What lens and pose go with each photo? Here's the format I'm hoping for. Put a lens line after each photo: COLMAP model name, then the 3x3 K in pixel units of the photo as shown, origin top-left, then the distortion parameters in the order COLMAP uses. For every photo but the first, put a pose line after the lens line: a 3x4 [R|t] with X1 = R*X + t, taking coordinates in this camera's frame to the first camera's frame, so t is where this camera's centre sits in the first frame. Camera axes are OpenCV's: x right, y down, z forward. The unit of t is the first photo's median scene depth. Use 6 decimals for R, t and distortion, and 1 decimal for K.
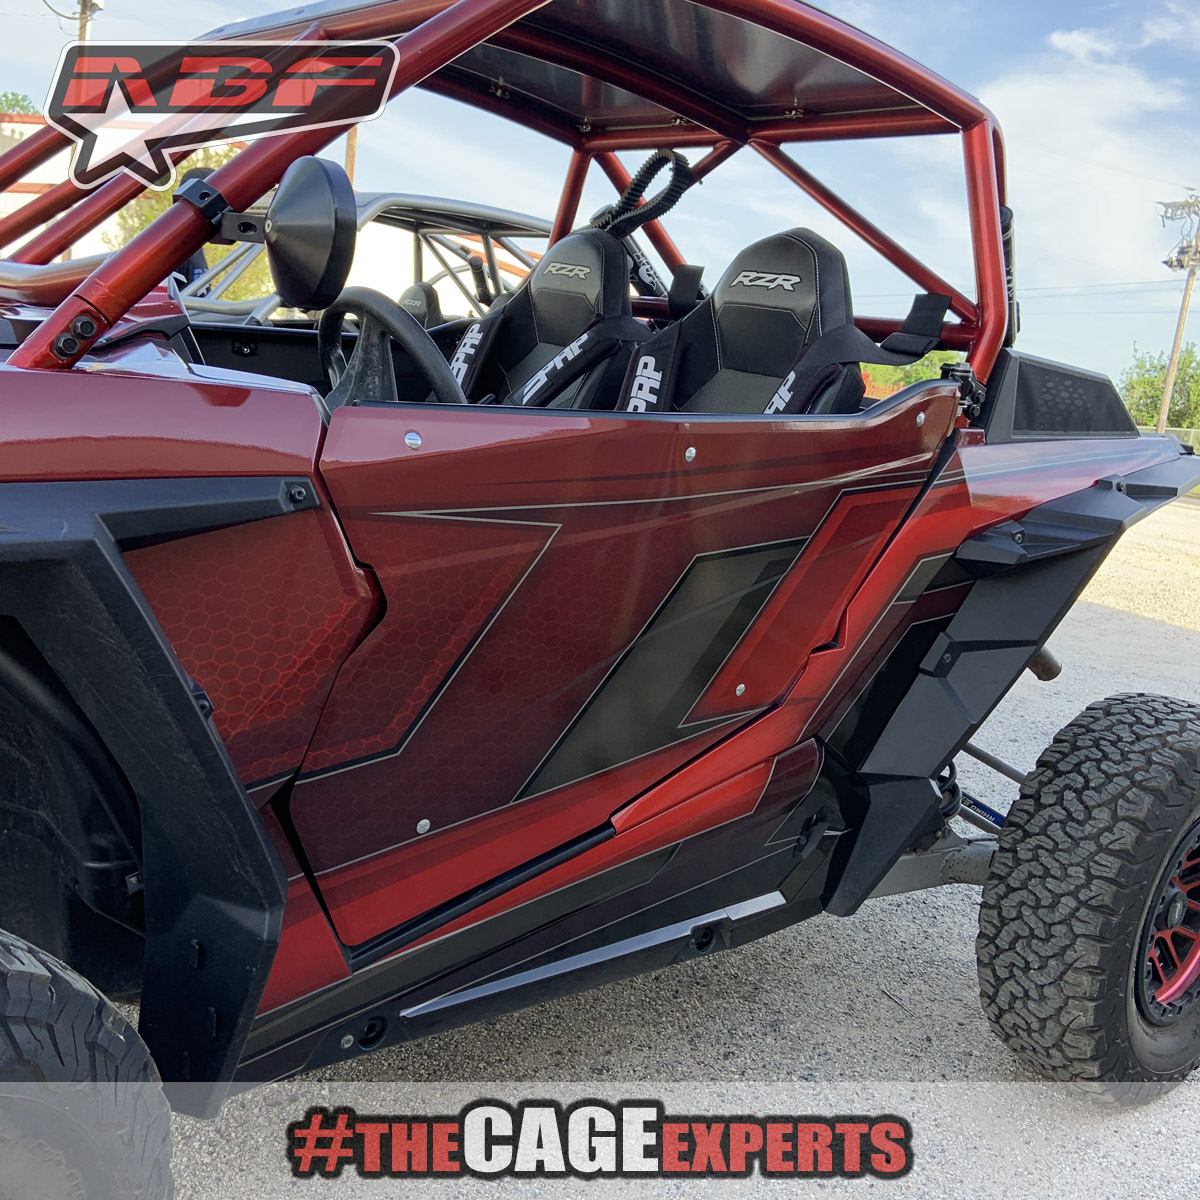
lens RADIAL K [[1228.2, 0, 614.2], [0, 1228.2, 589.3], [0, 0, 1]] dist [0.137235, -0.177063]
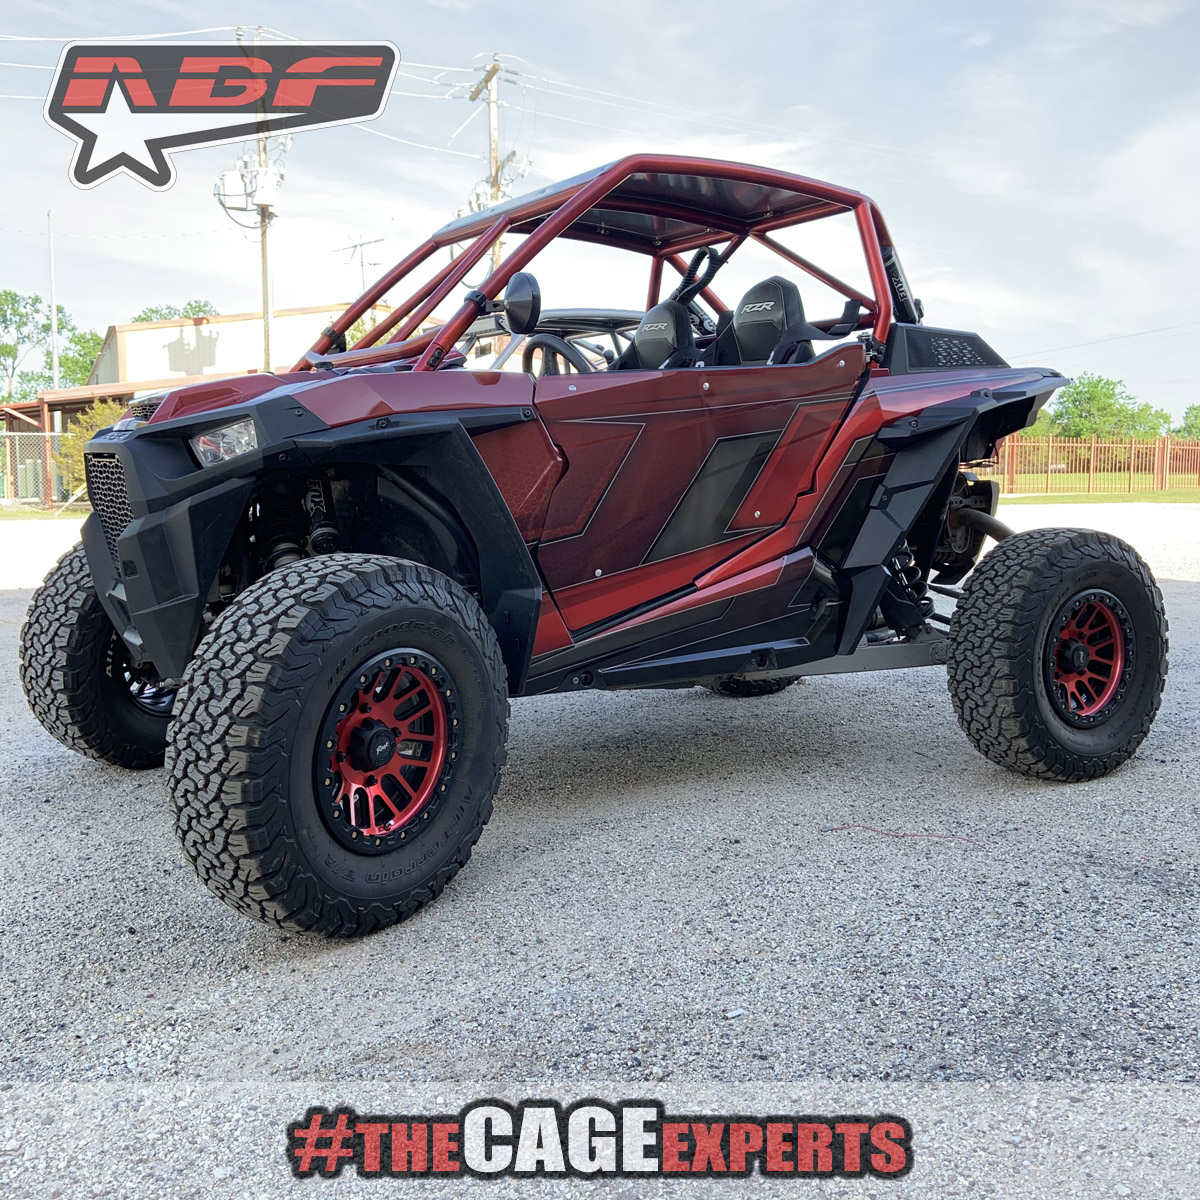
lens RADIAL K [[1228.2, 0, 614.2], [0, 1228.2, 589.3], [0, 0, 1]] dist [0.137235, -0.177063]
pose [[0.982817, -0.126595, -0.134330, 0.102720], [0.114324, 0.988846, -0.095463, 0.286313], [0.144917, 0.078466, 0.986328, -0.724494]]
